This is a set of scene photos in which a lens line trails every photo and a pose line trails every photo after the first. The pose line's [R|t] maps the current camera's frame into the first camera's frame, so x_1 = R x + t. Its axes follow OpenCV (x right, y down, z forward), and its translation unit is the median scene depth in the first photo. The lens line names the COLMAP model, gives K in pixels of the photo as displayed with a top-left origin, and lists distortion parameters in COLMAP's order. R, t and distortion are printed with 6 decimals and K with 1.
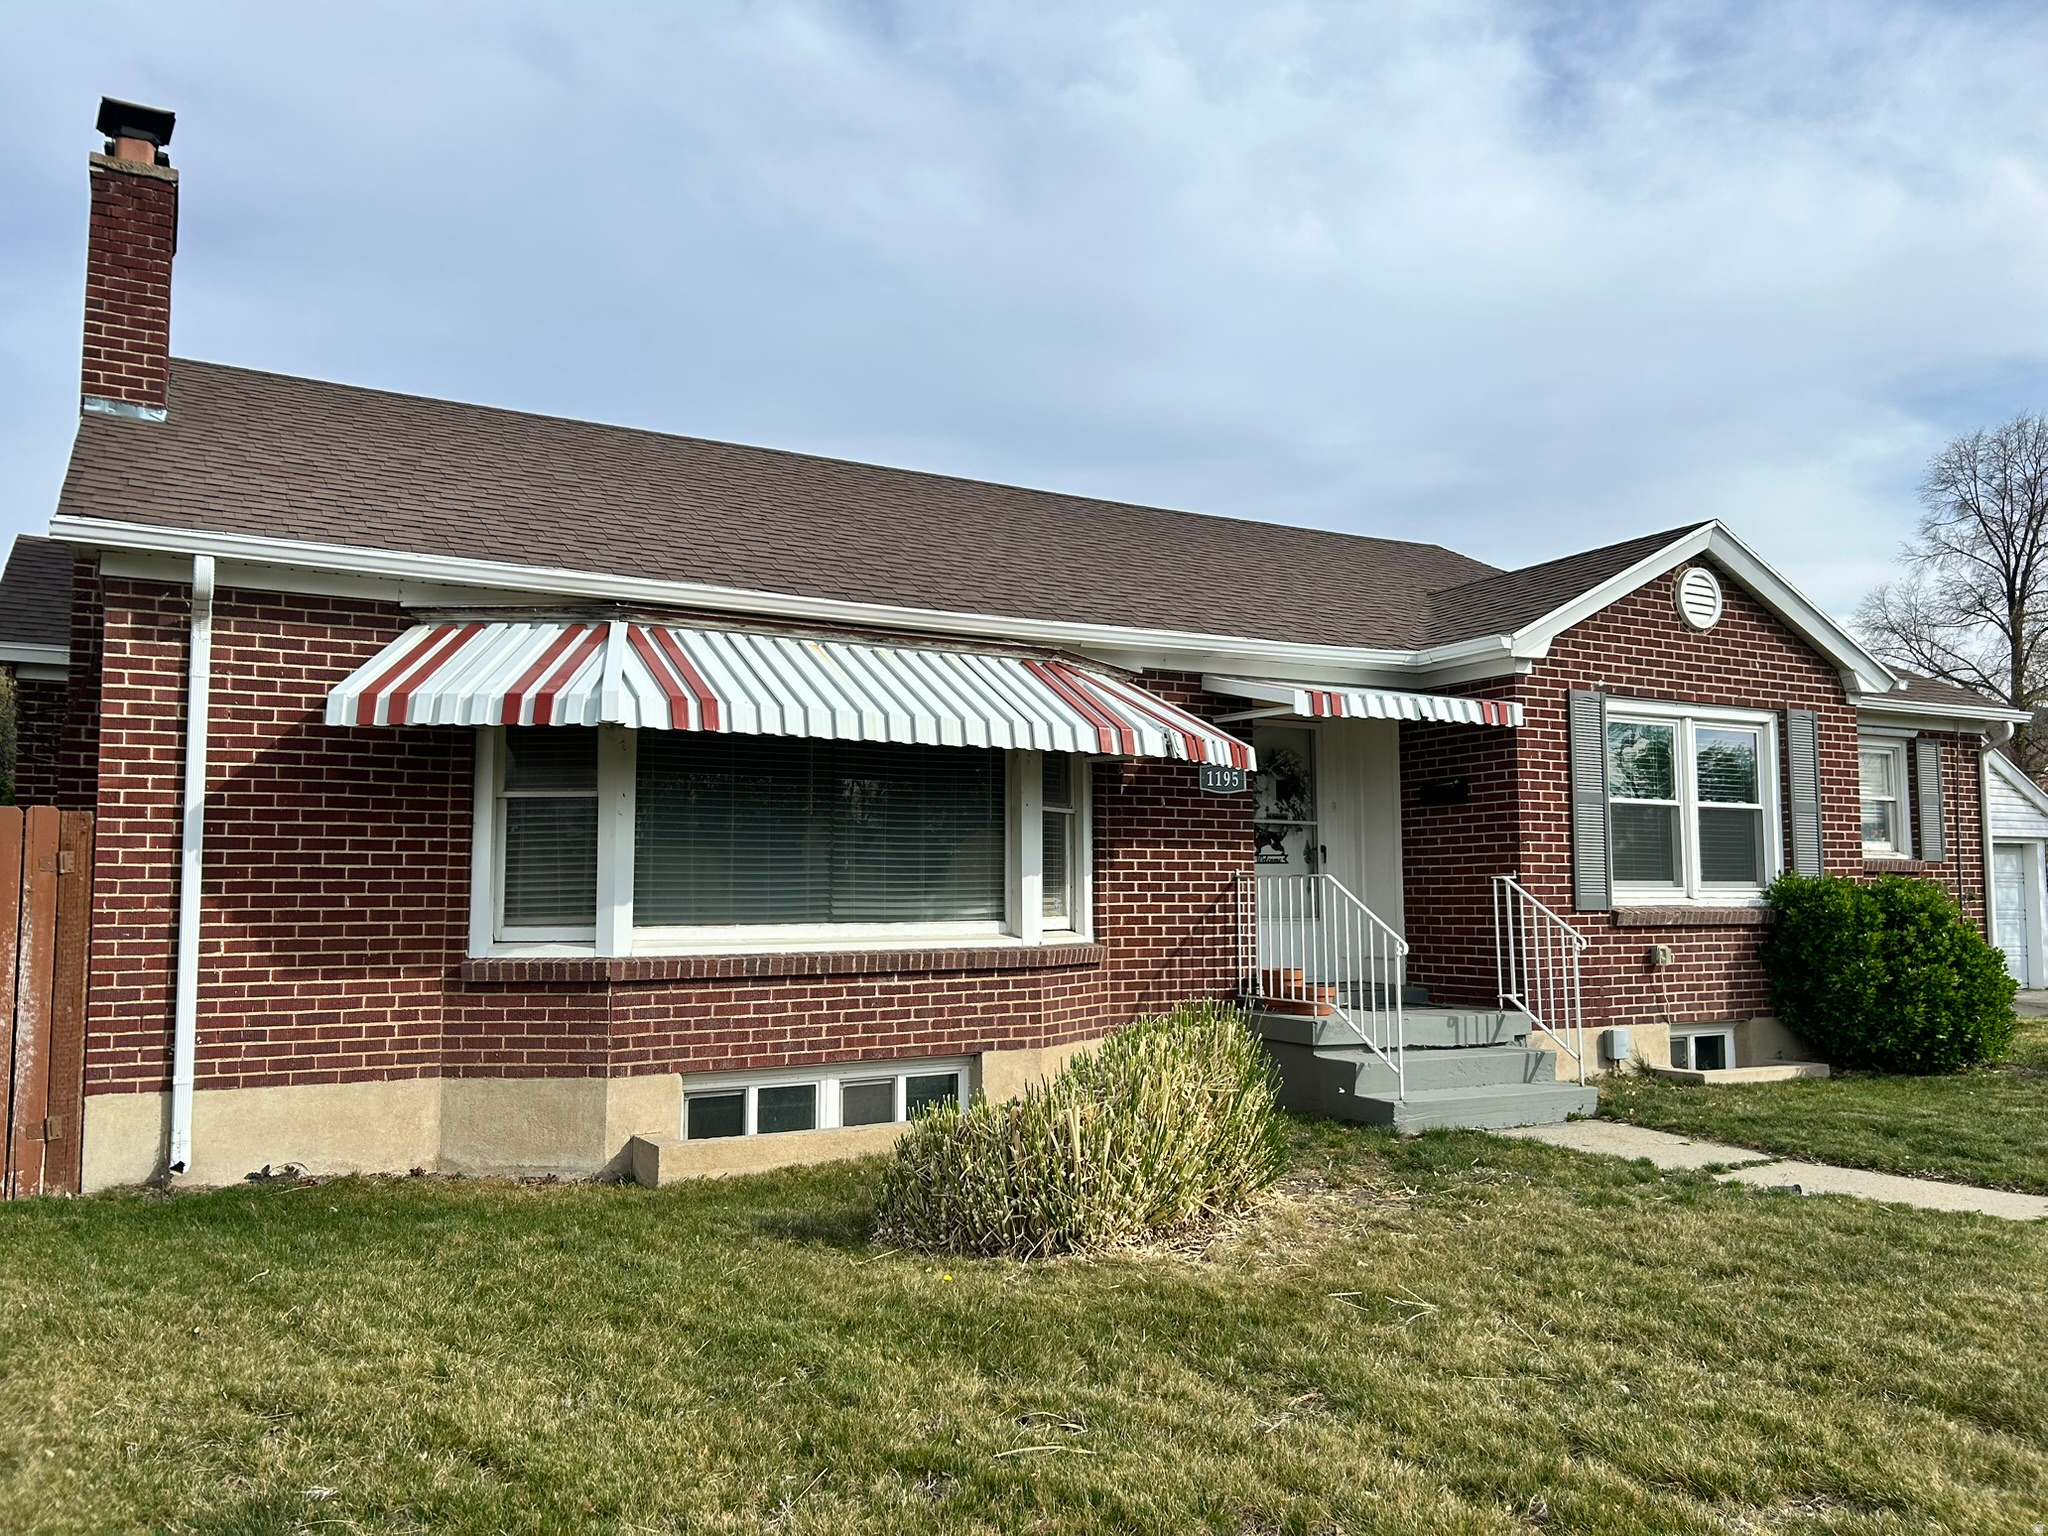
lens RADIAL K [[1547.6, 0, 1020.3], [0, 1547.6, 772.4], [0, 0, 1]] dist [0.062566, -0.063920]
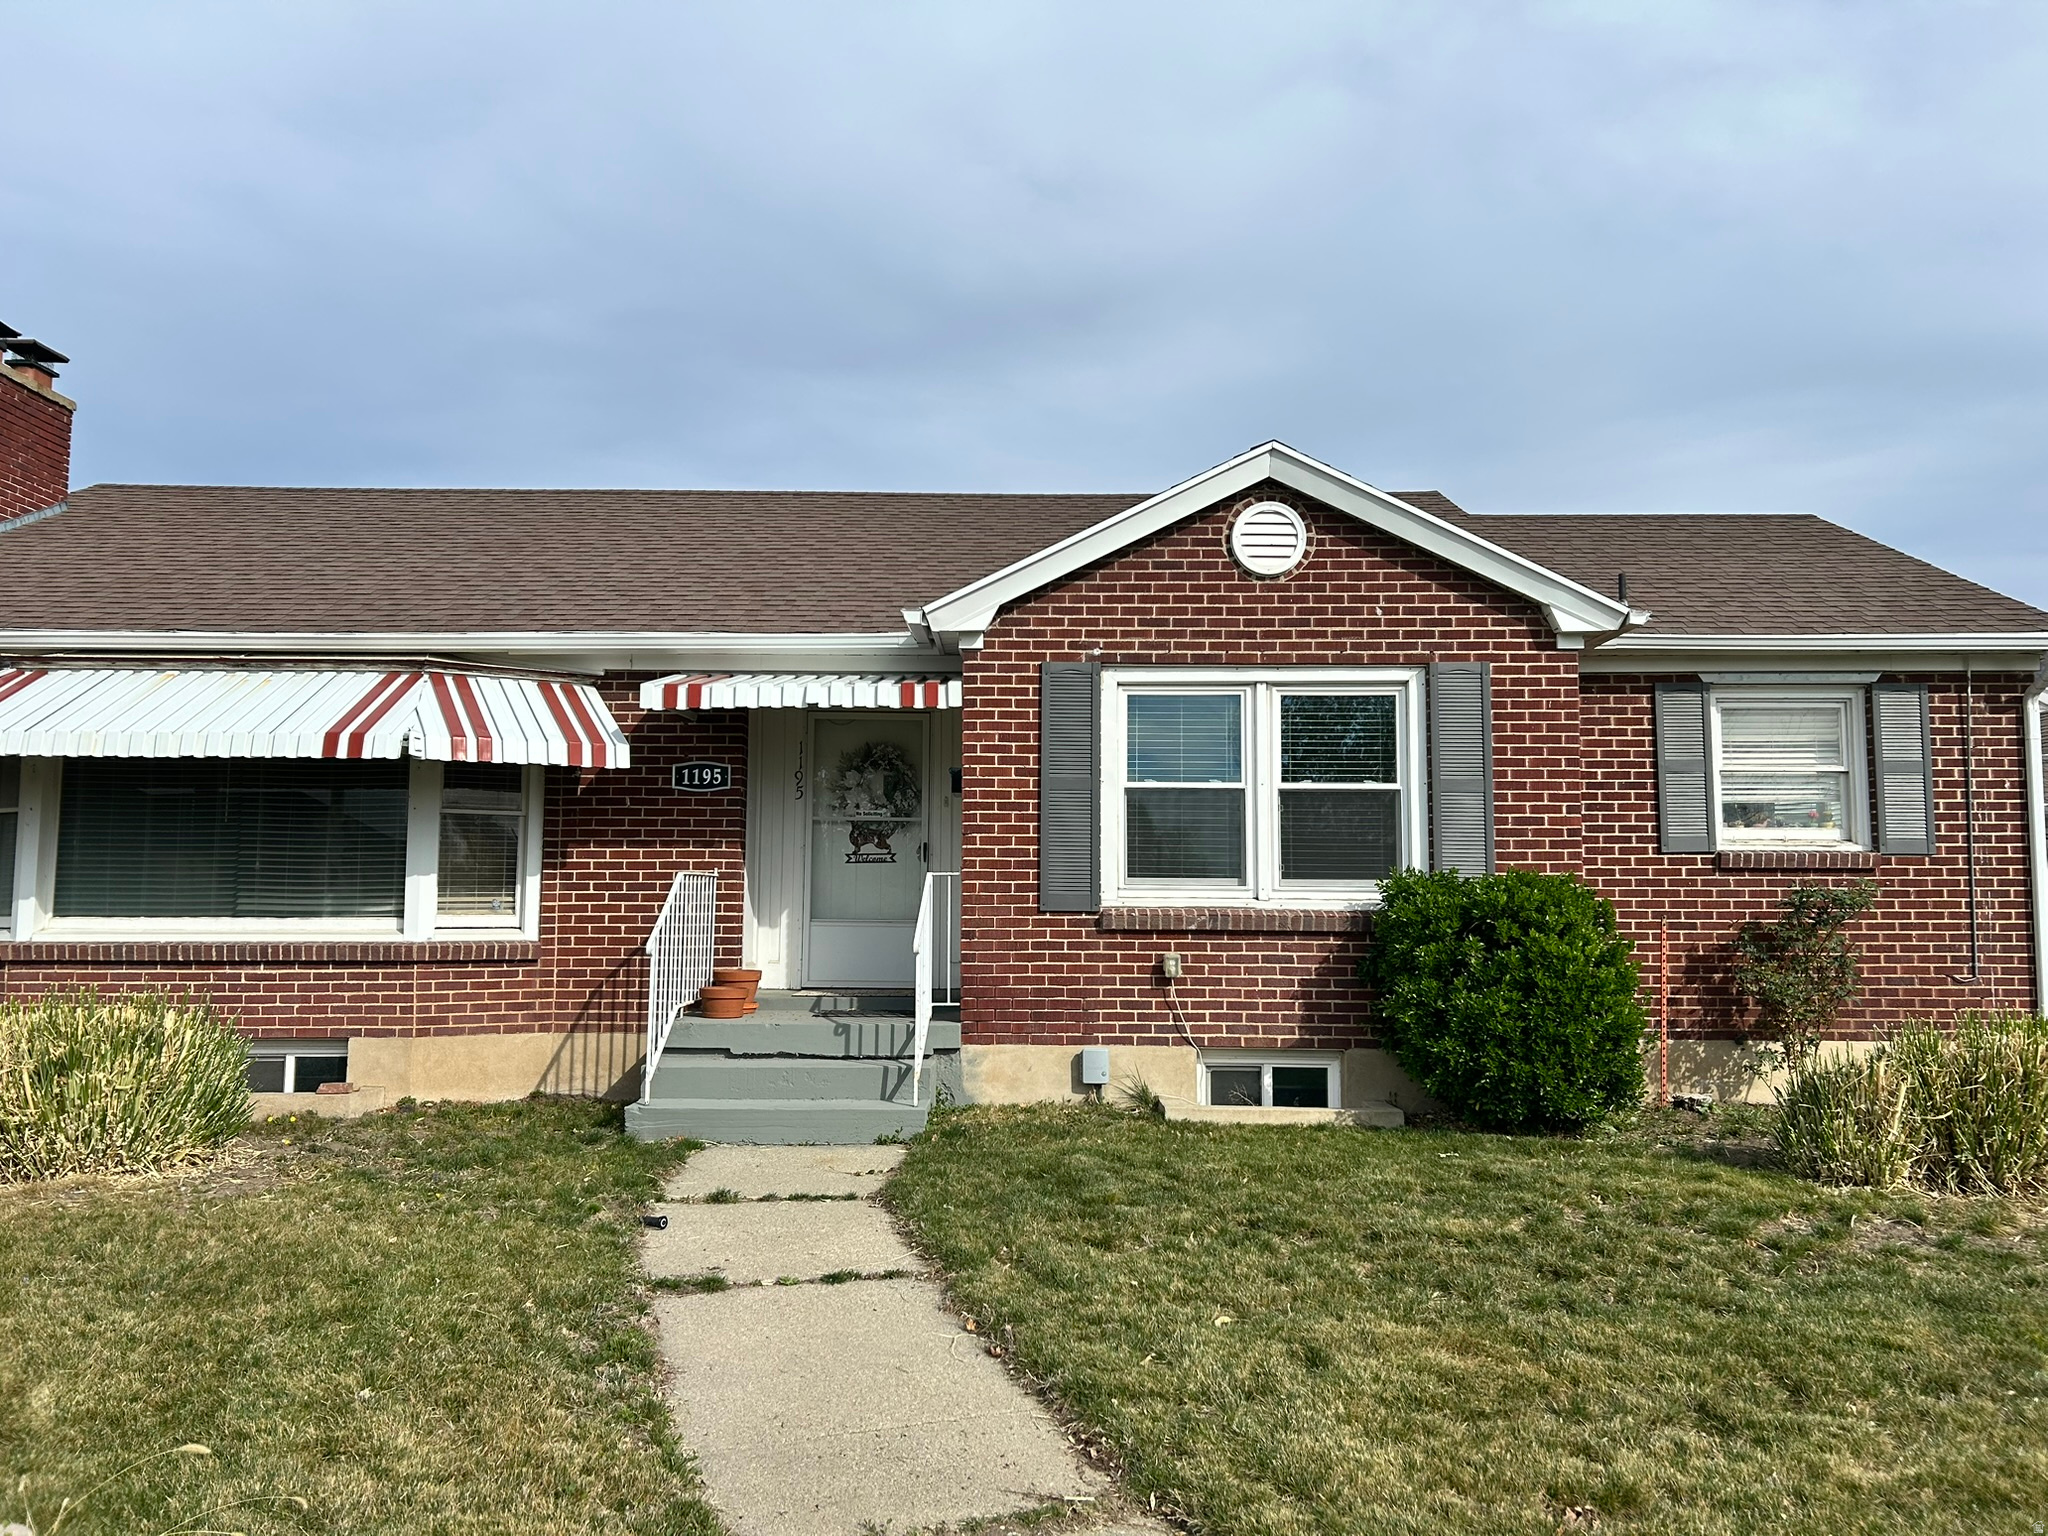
lens RADIAL K [[1547.6, 0, 1030.5], [0, 1547.6, 772.4], [0, 0, 1]] dist [0.062566, -0.063920]
pose [[0.868050, -0.038414, -0.494988, 0.790953], [0.033480, 0.999262, -0.018834, 0.026387], [0.495346, -0.000223, 0.868696, 0.239001]]
